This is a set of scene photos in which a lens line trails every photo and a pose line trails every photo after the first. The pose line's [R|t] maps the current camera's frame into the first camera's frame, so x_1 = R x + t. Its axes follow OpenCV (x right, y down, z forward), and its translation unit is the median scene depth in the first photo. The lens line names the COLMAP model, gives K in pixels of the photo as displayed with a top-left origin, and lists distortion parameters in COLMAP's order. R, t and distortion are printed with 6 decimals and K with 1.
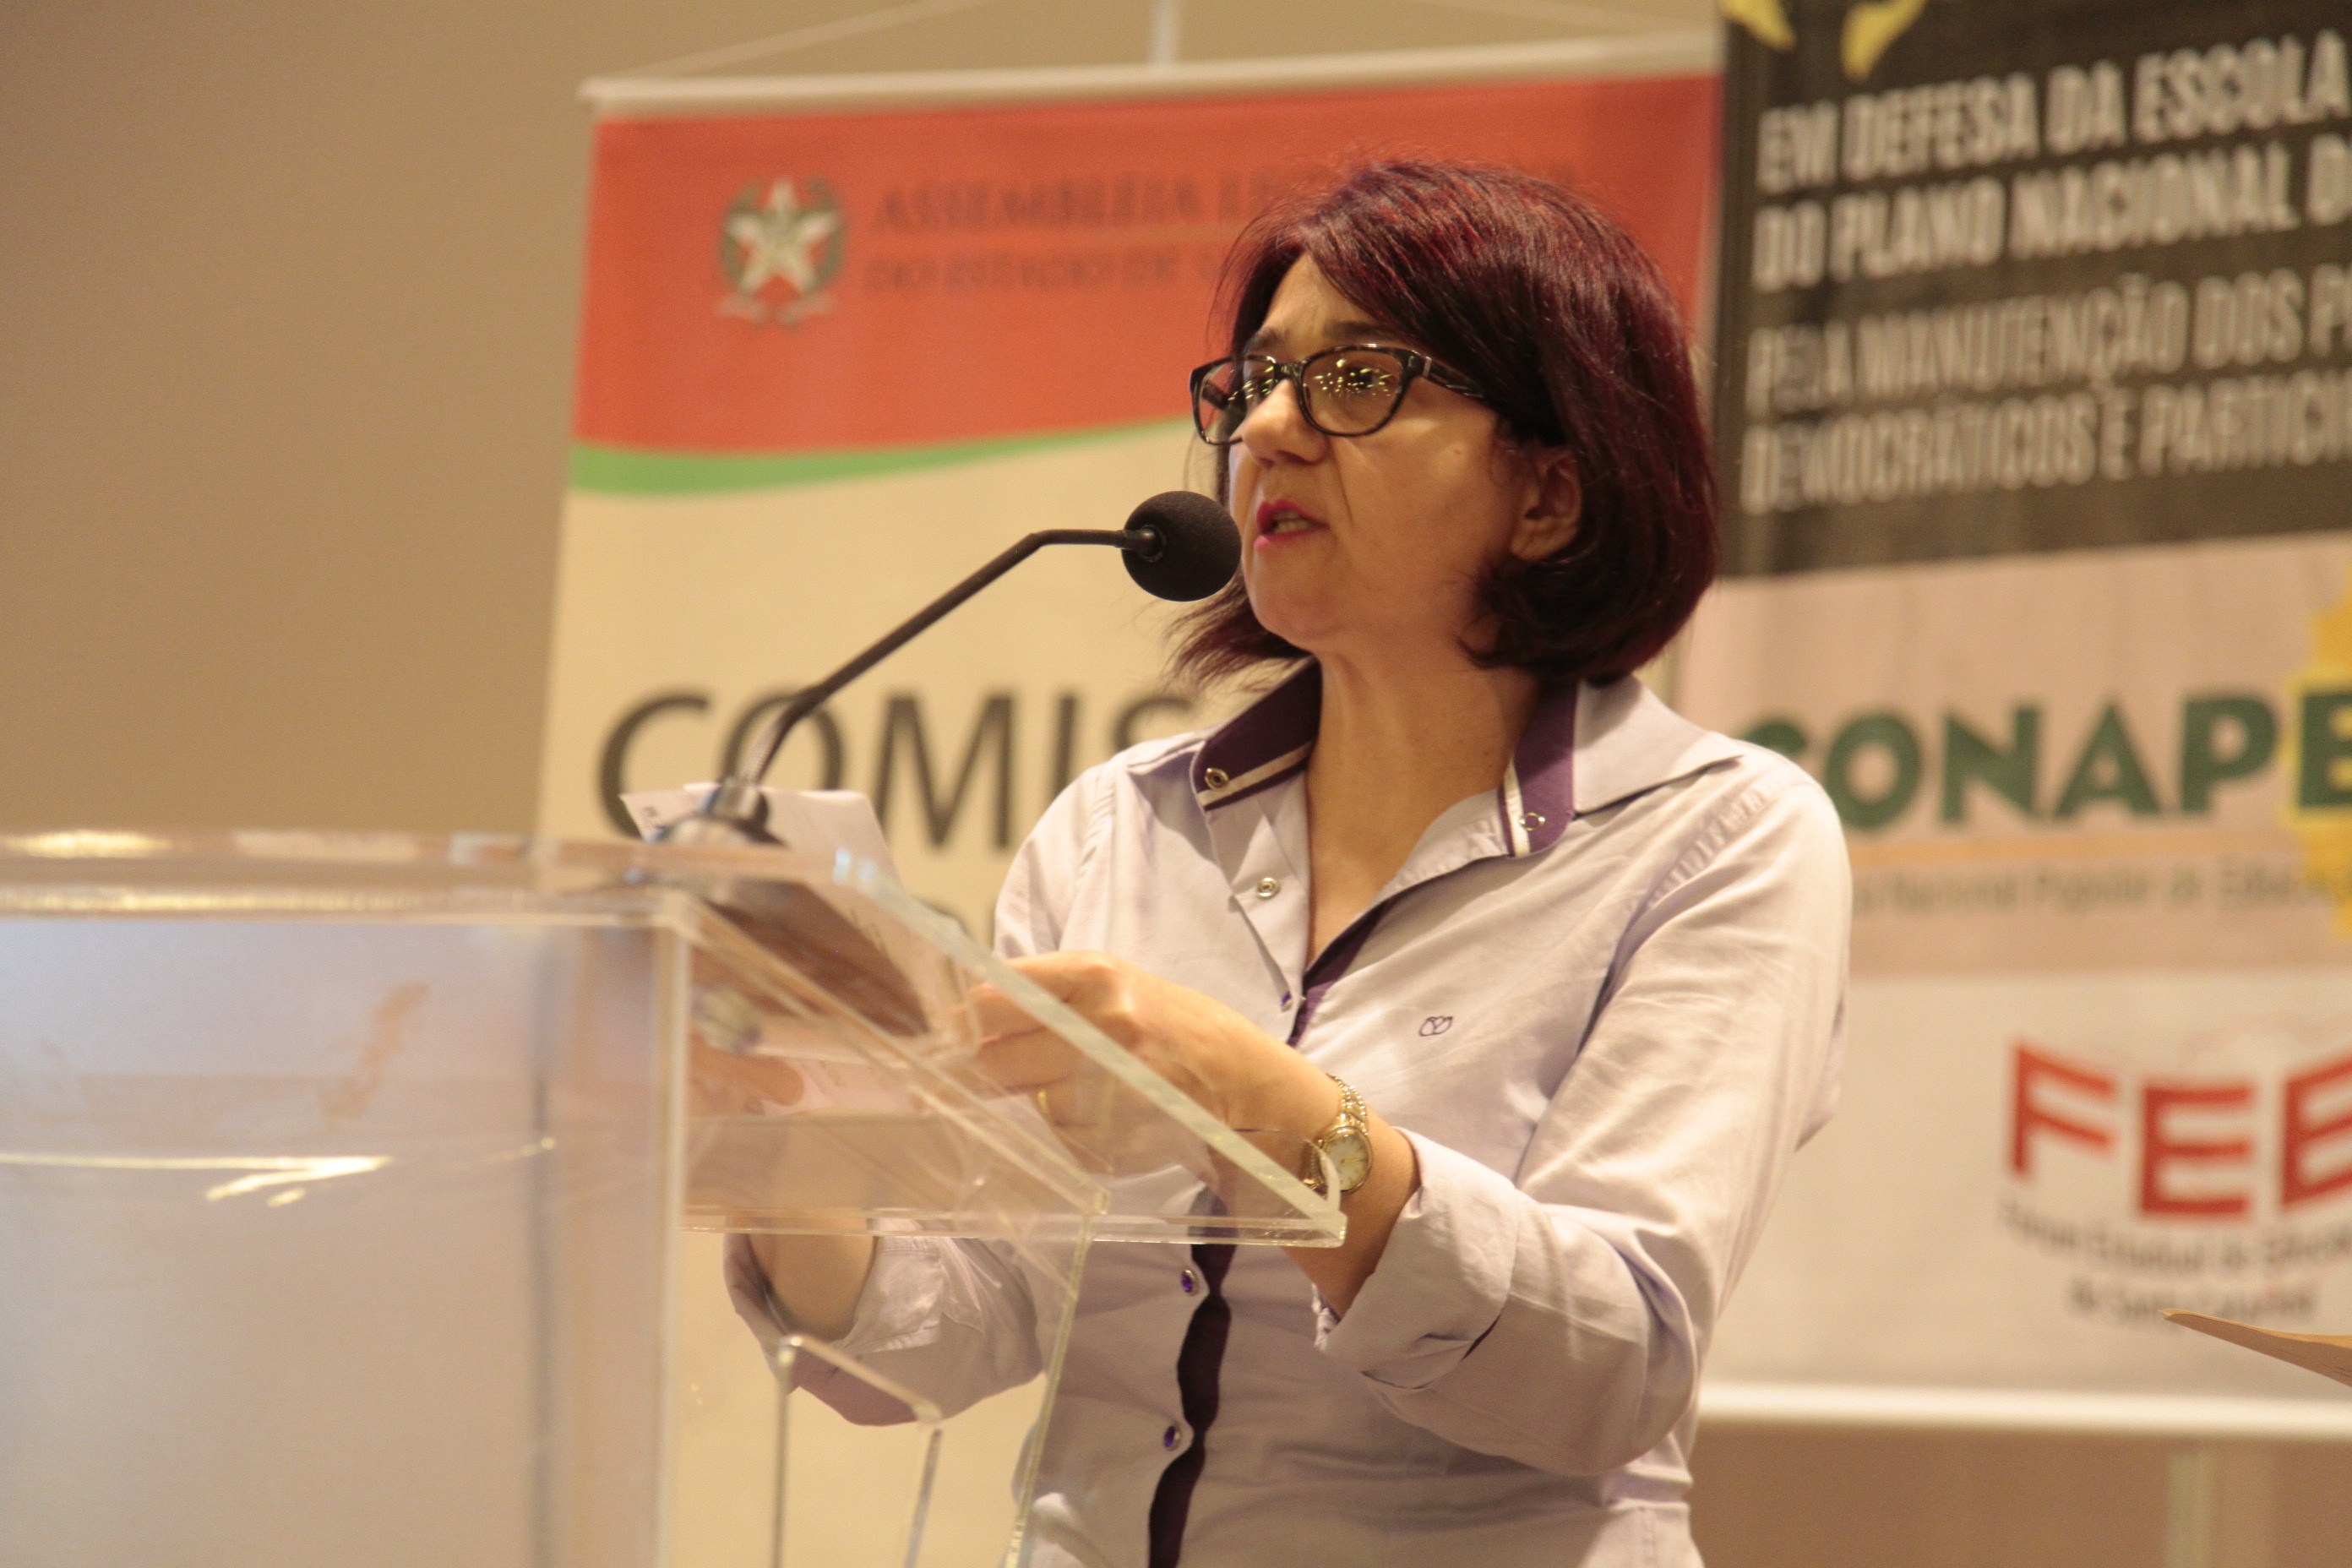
lens RADIAL K [[6452.8, 0, 1170.6], [0, 6452.8, 781.0], [0, 0, 1]] dist [0.492818, 0.247715]
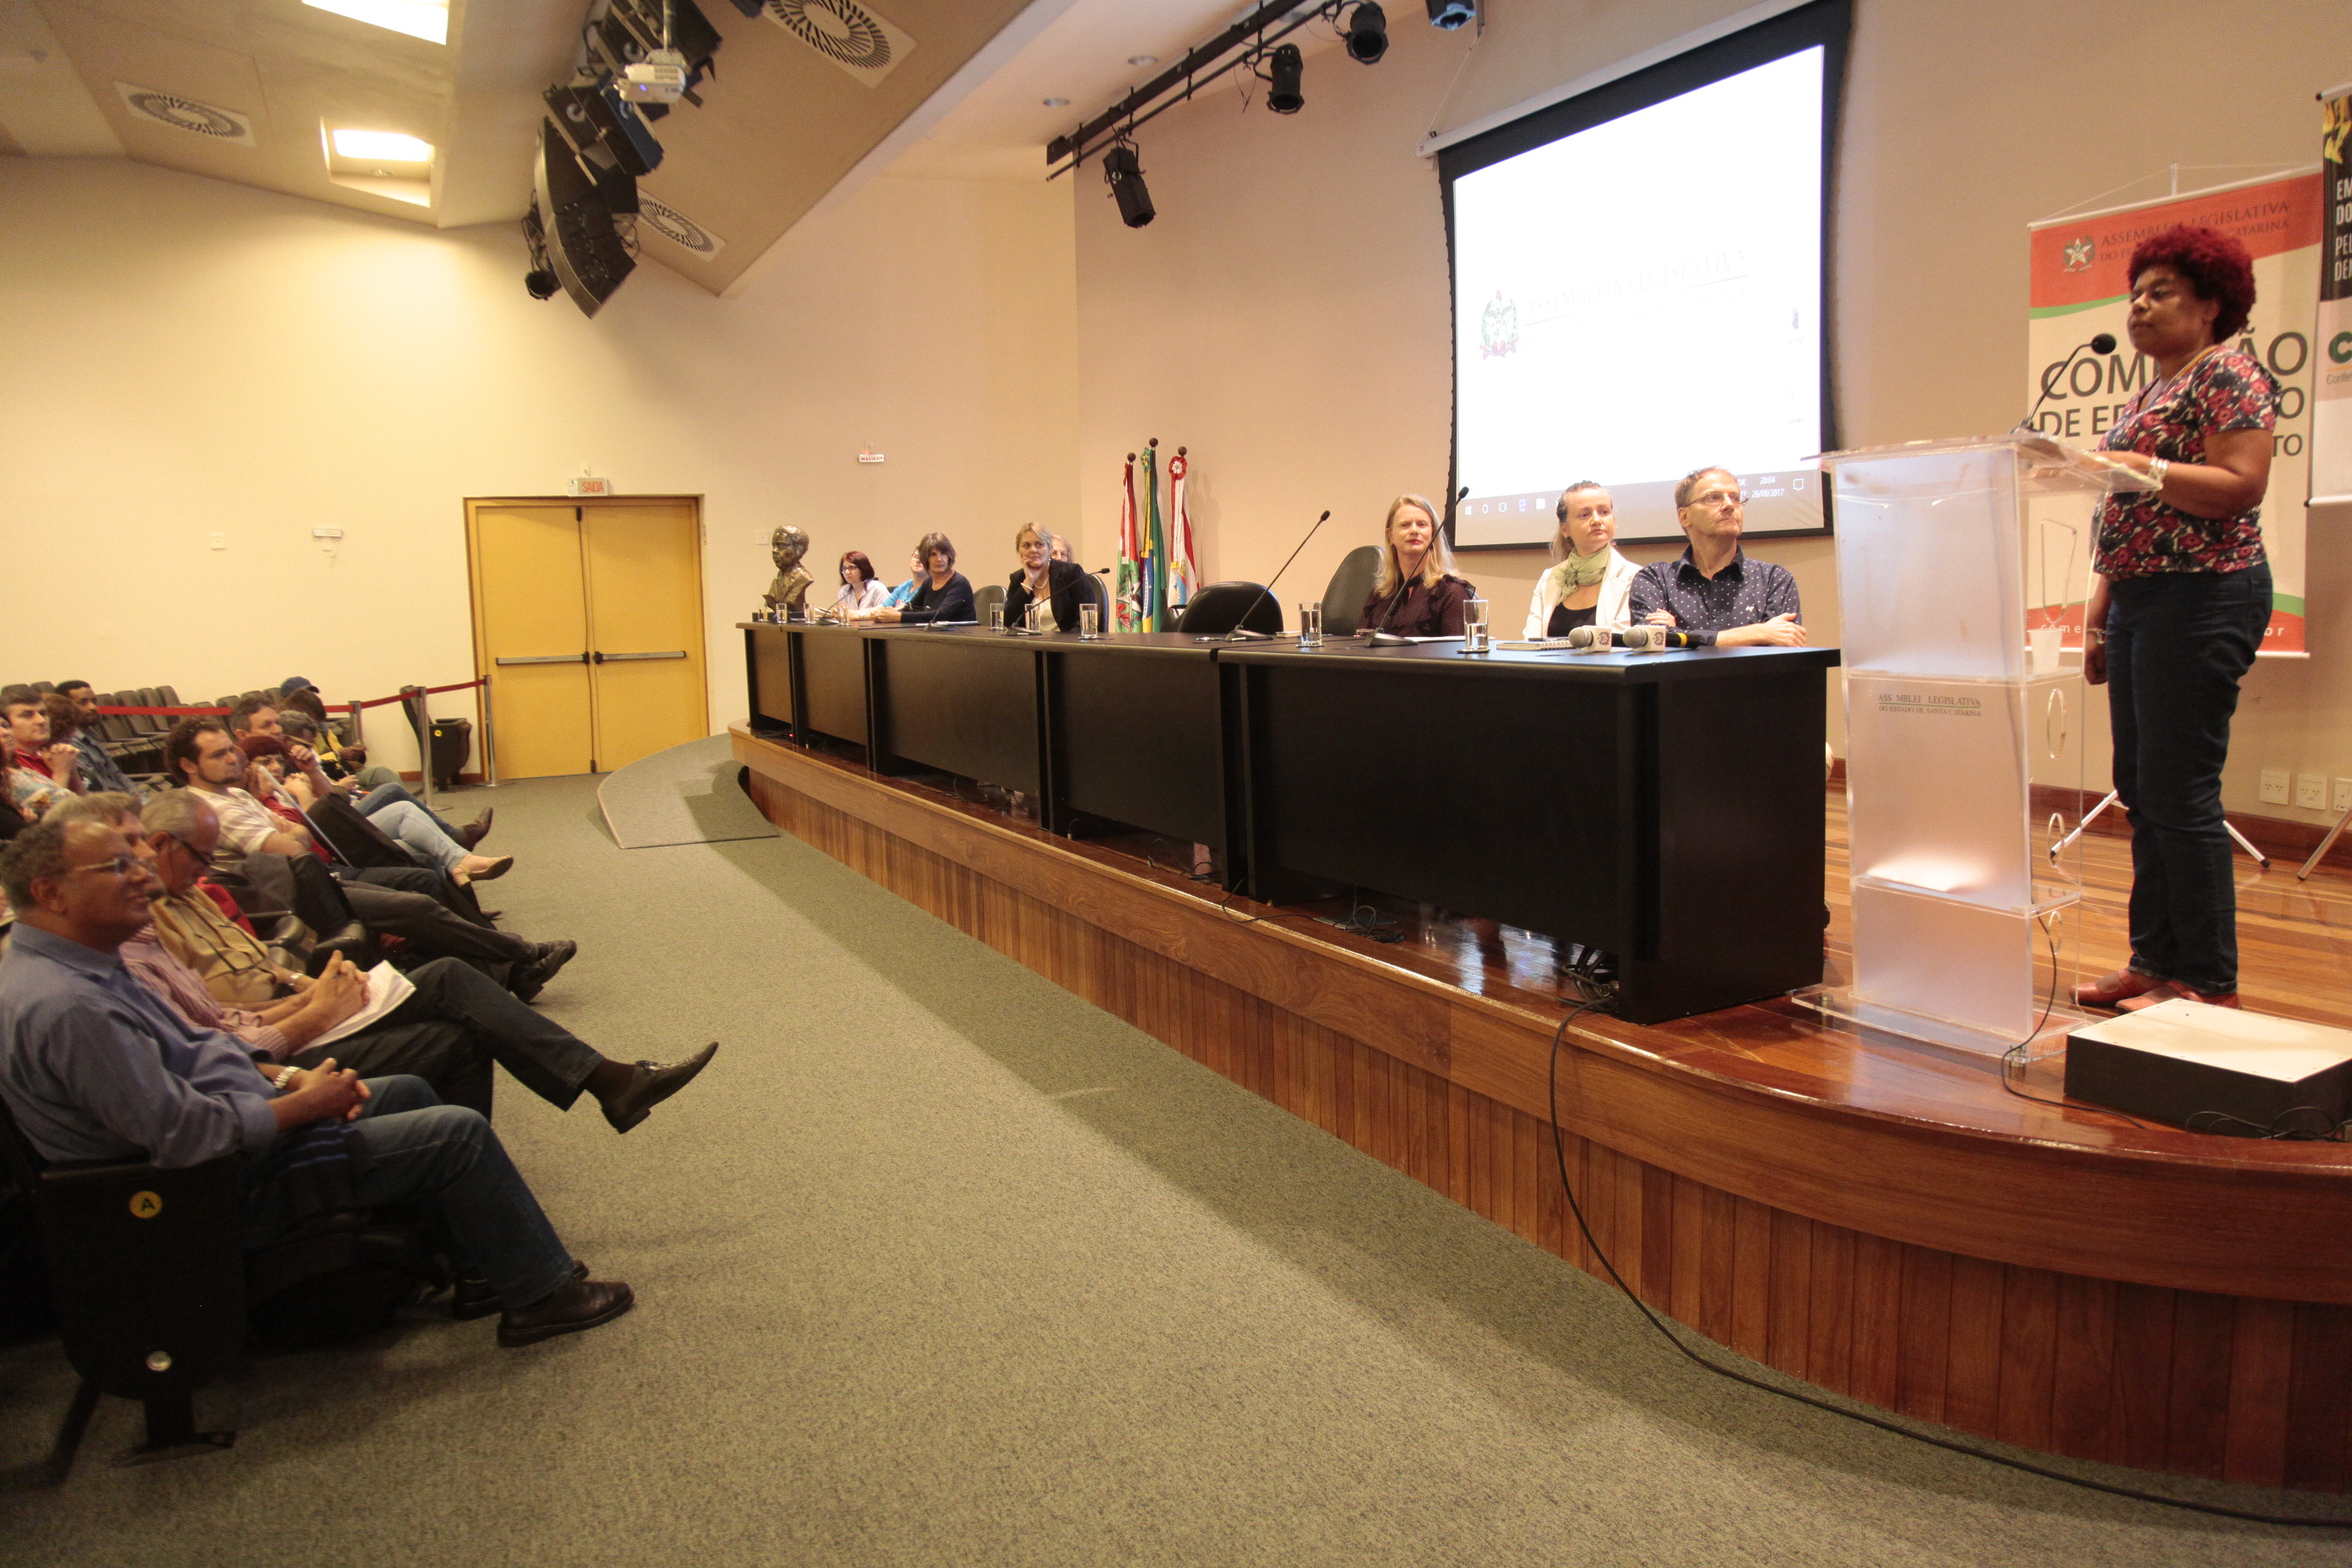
lens RADIAL K [[1605.3, 0, 1223.3], [0, 1605.3, 789.5], [0, 0, 1]] dist [-0.125755, 0.071411]
pose [[0.819221, -0.021123, -0.573089, 0.060843], [0.158433, 0.968765, 0.190770, -0.026747], [0.551159, -0.247079, 0.796979, -0.248331]]
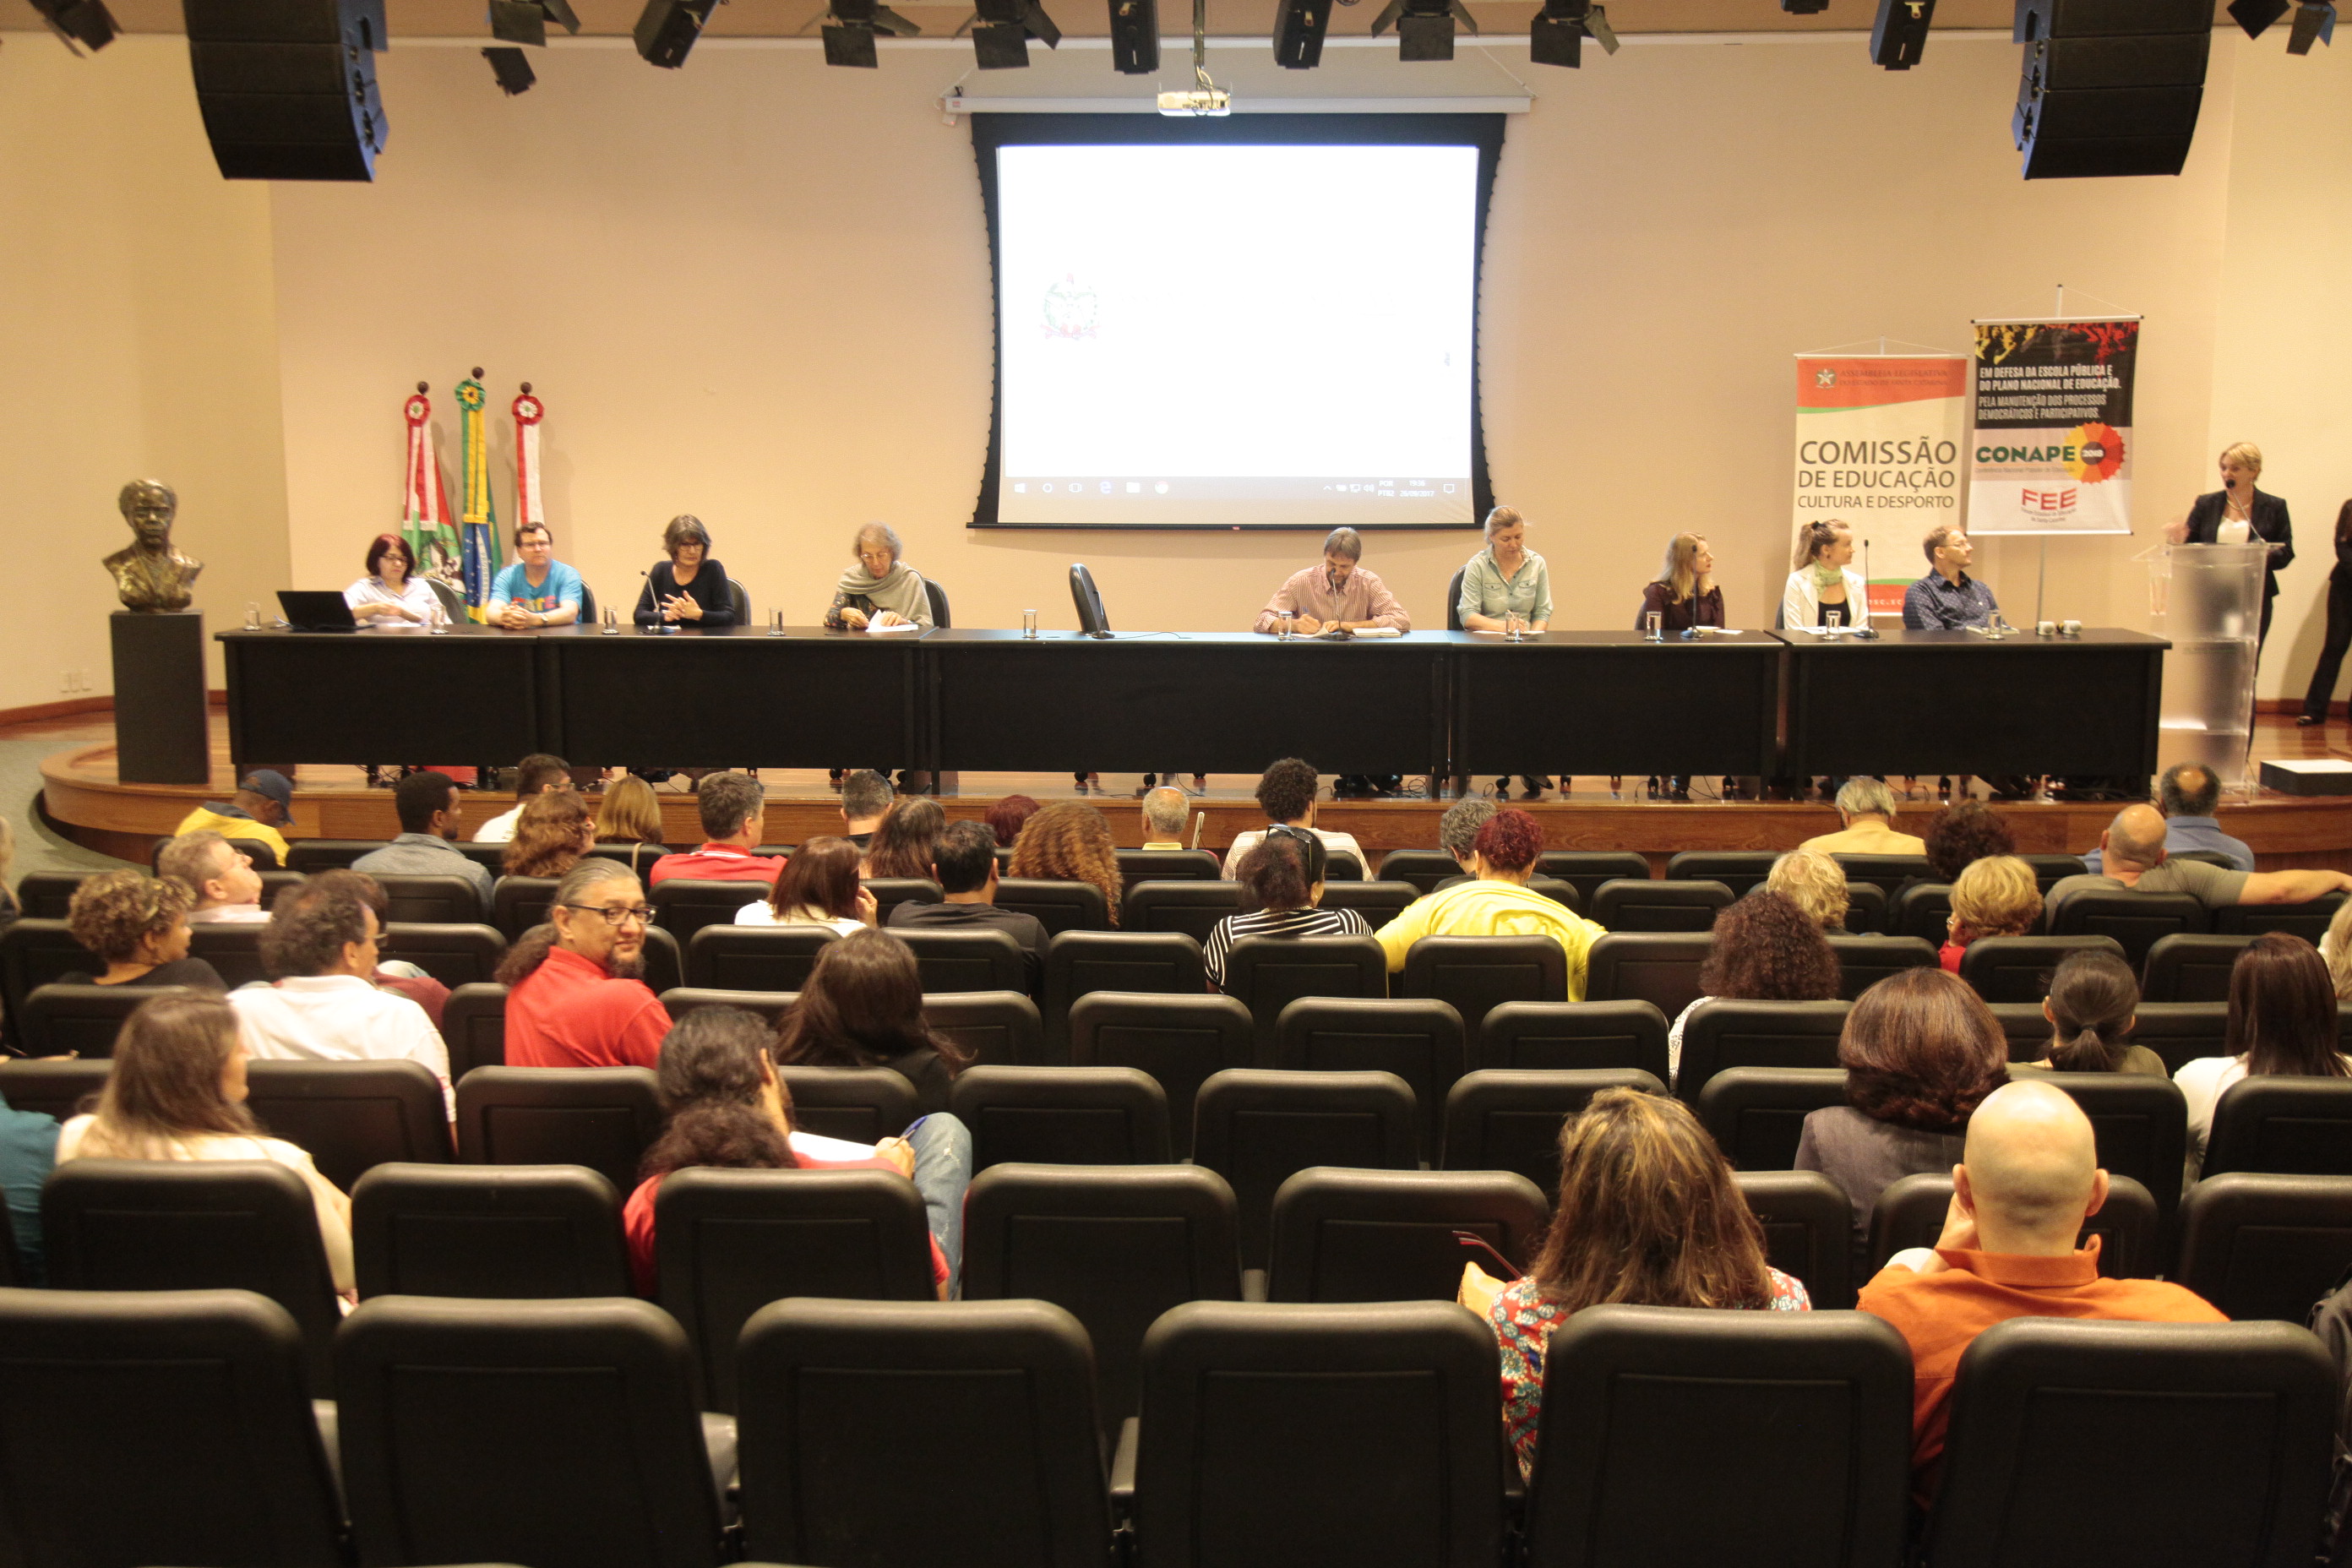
lens RADIAL K [[2435.5, 0, 1207.4], [0, 2435.5, 798.3], [0, 0, 1]] dist [0.024610, 0.029155]
pose [[0.900502, -0.135326, 0.413258, -2.139766], [0.008240, 0.955484, 0.294929, -0.508263], [-0.434773, -0.262179, 0.861530, -1.331957]]
